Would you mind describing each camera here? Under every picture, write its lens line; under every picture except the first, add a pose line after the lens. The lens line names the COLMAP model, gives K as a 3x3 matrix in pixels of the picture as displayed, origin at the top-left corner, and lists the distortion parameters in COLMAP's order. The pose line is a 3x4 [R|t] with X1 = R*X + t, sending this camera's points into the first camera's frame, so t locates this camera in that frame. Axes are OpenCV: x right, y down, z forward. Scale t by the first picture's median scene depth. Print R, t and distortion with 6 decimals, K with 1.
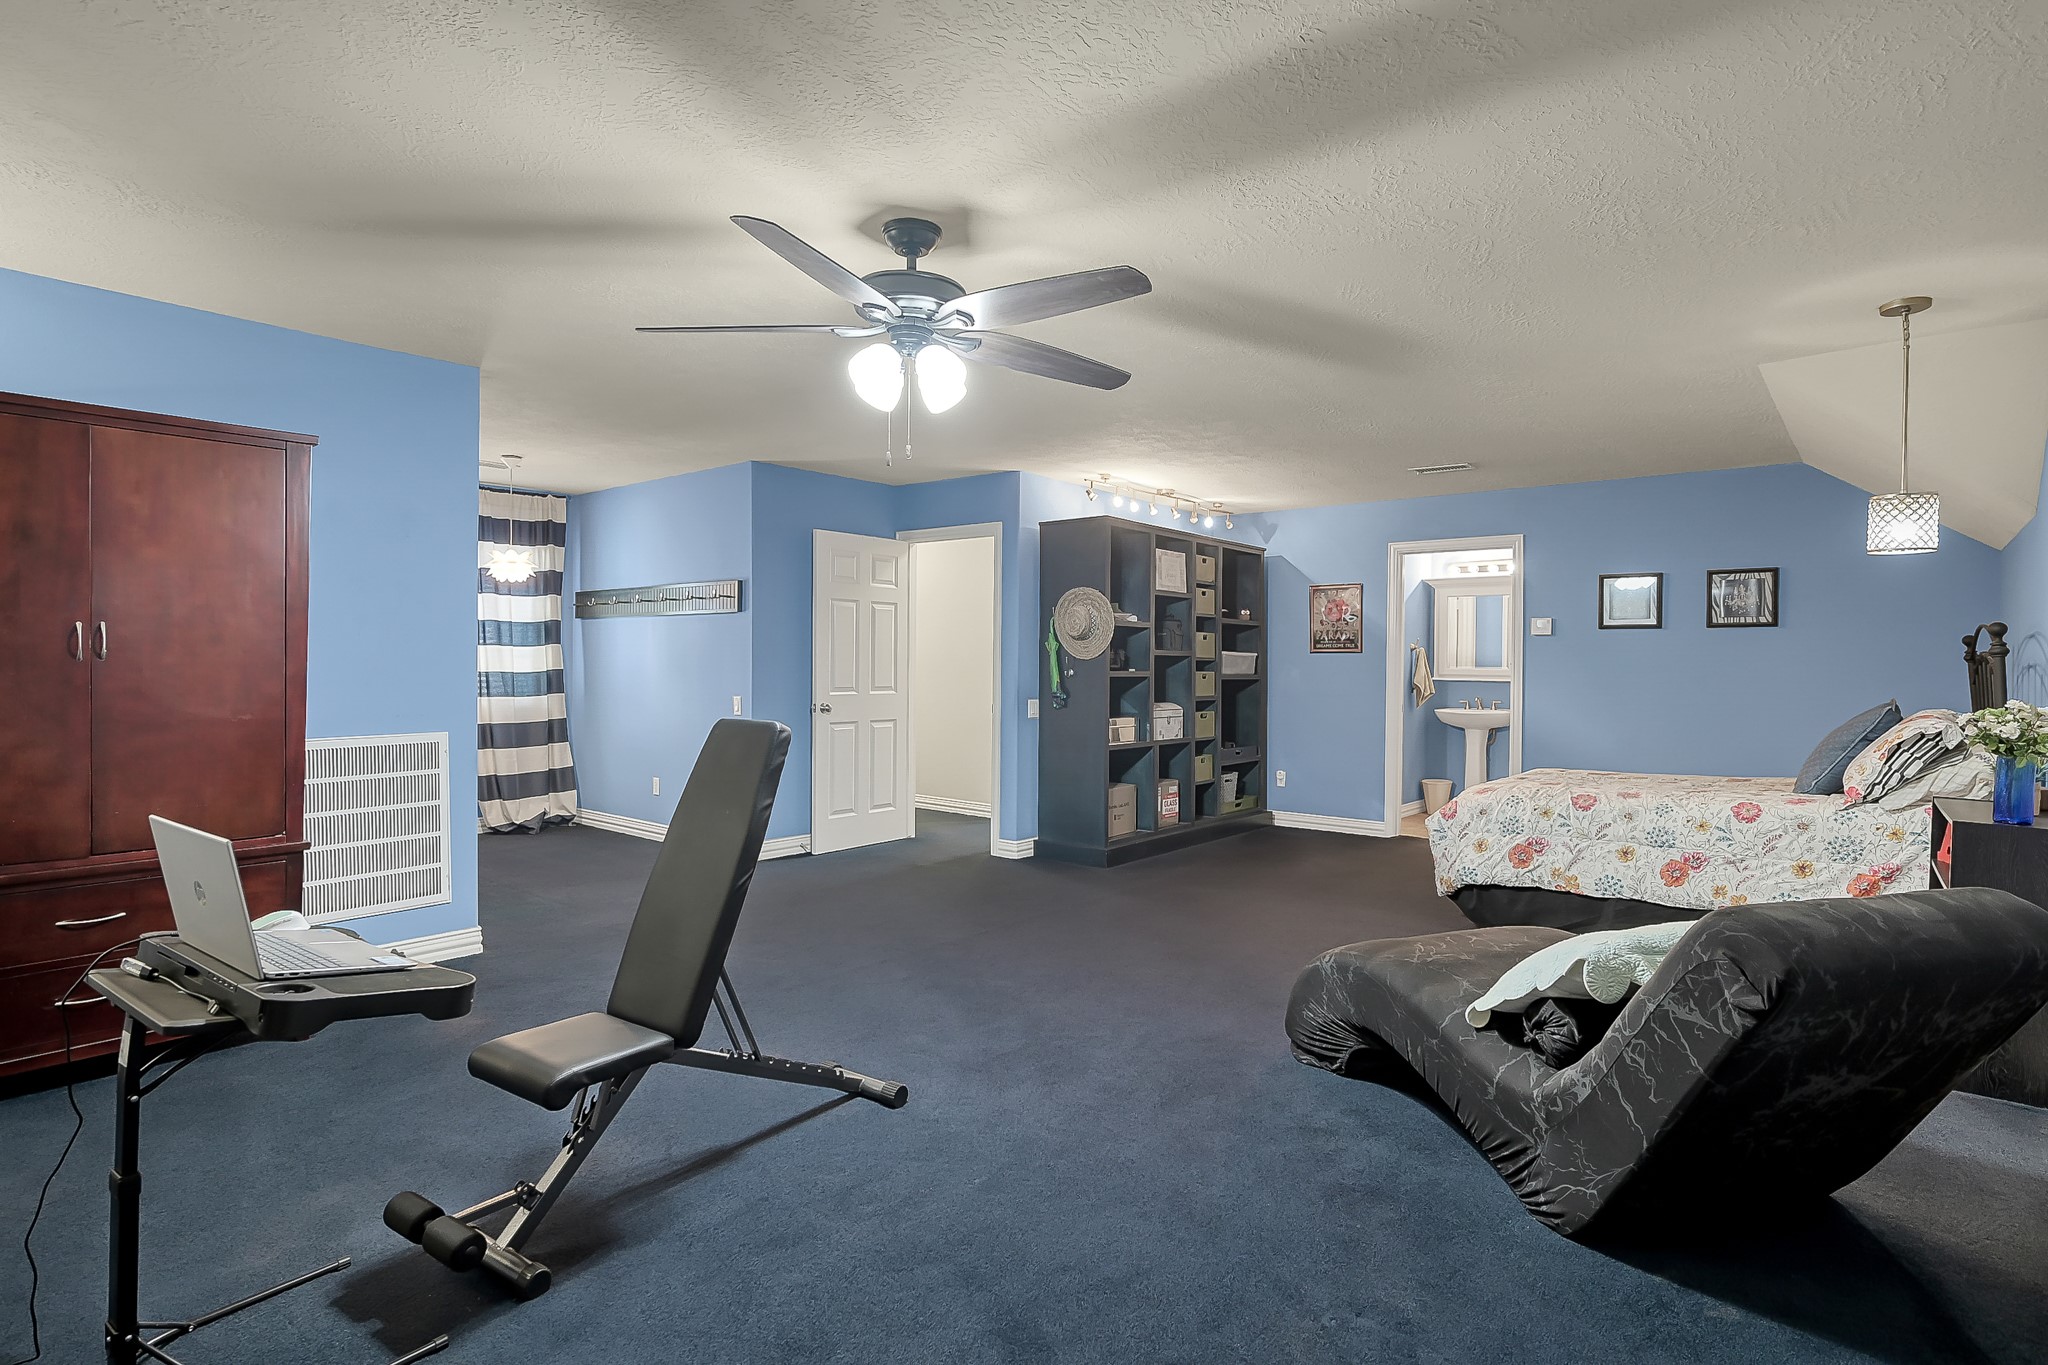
lens RADIAL K [[1042.9, 0, 1028.6], [0, 1042.9, 671.1], [0, 0, 1]] dist [0.000226, 0.000208]
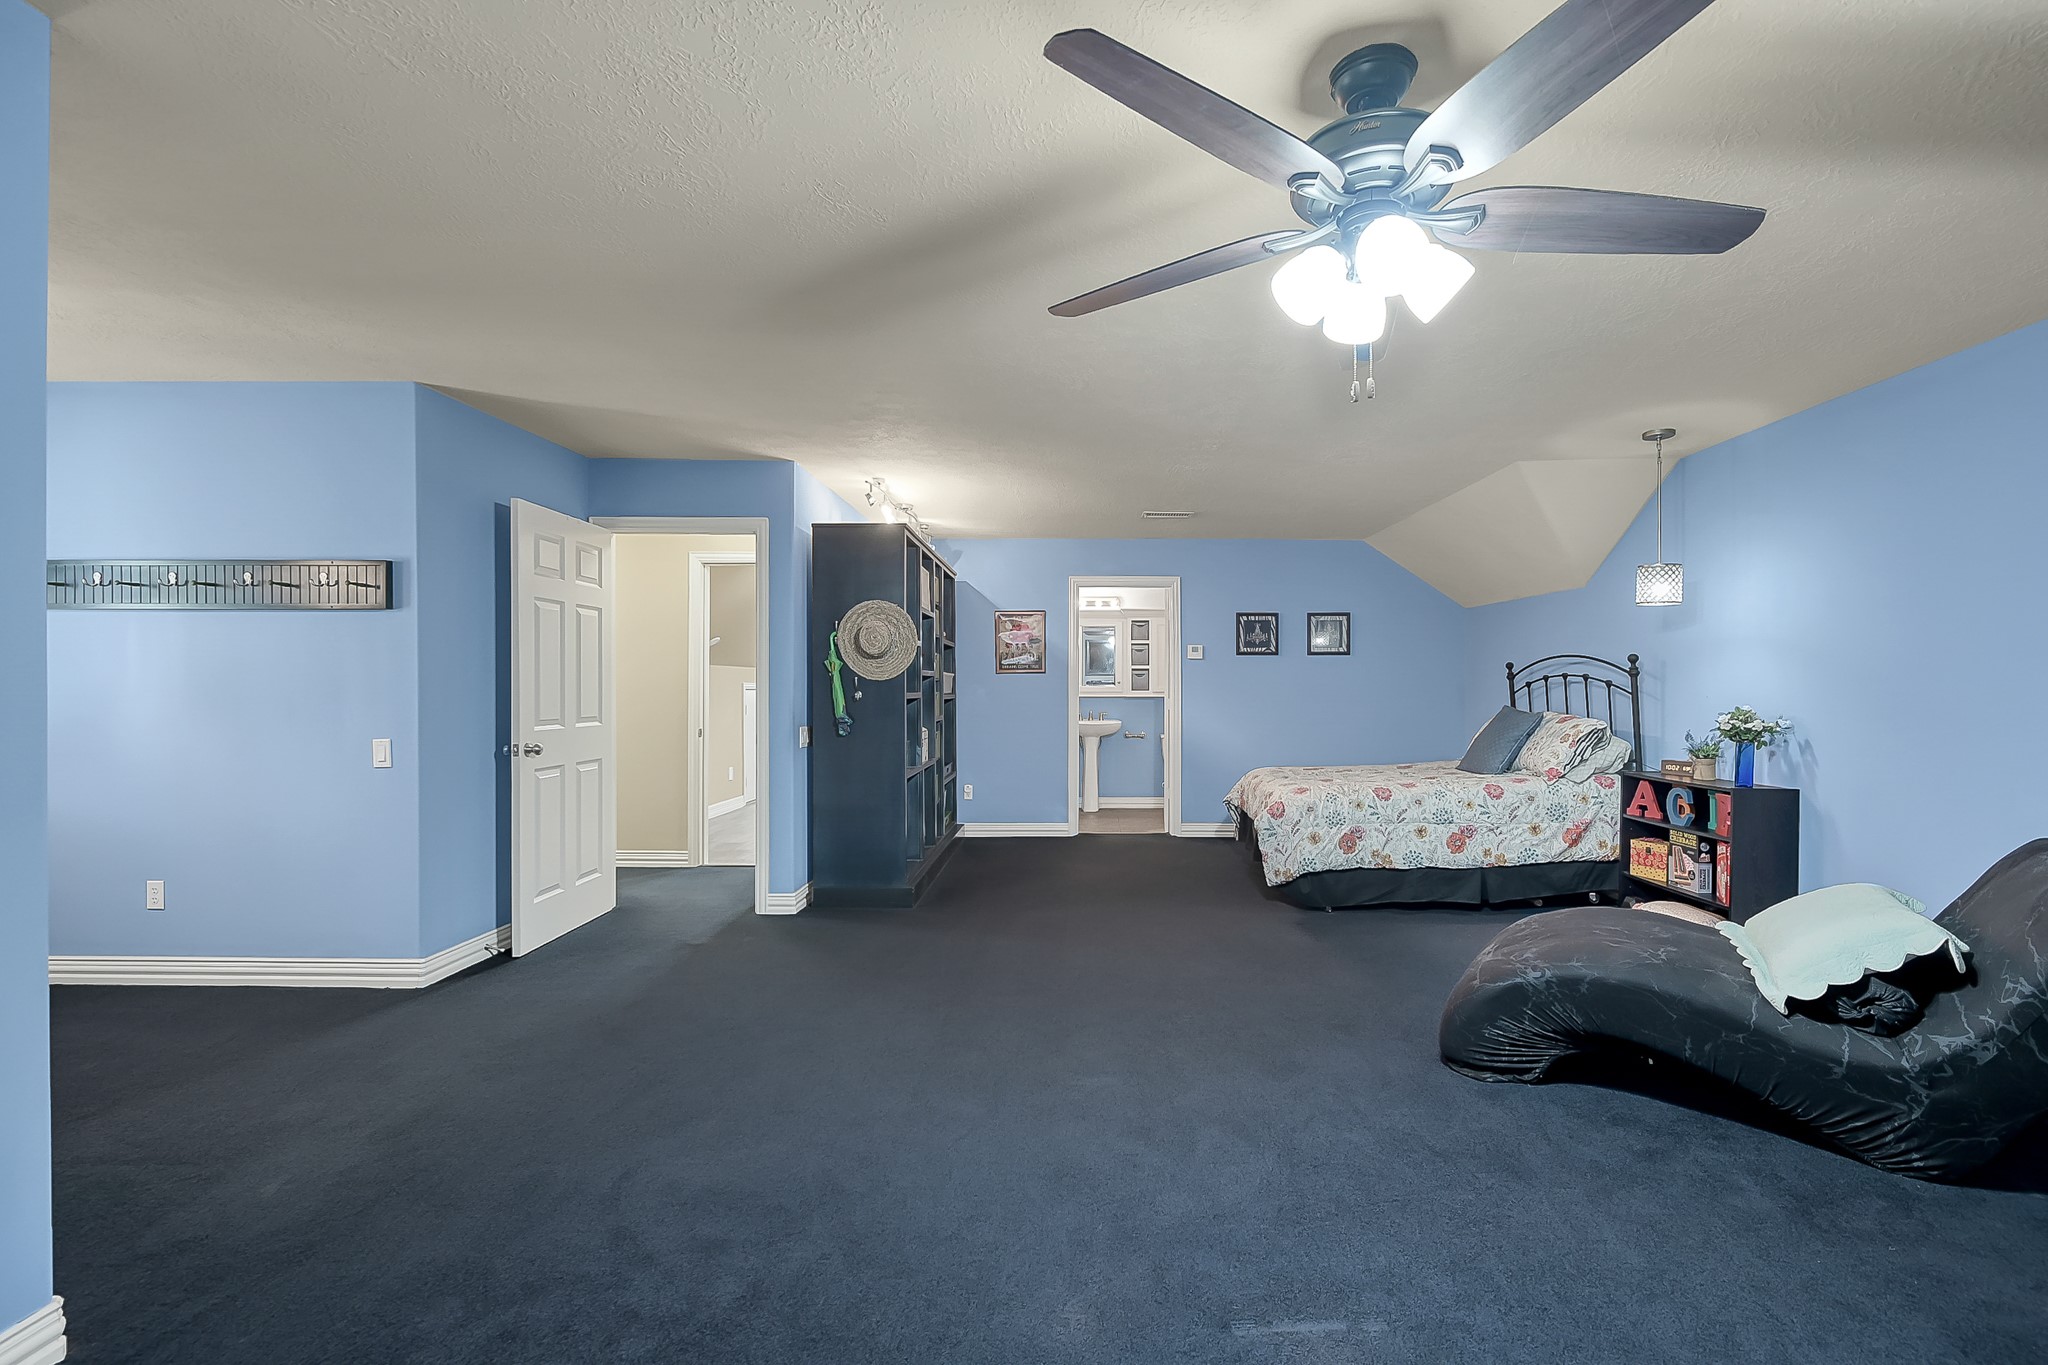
lens RADIAL K [[867.1, 0, 1022.5], [0, 867.1, 682.0], [0, 0, 1]] dist [-0.000852, -0.000417]
pose [[0.774596, -0.005117, 0.632435, -0.441091], [0.010233, 0.999938, -0.004442, -0.006884], [-0.632373, 0.009913, 0.774600, 0.460372]]
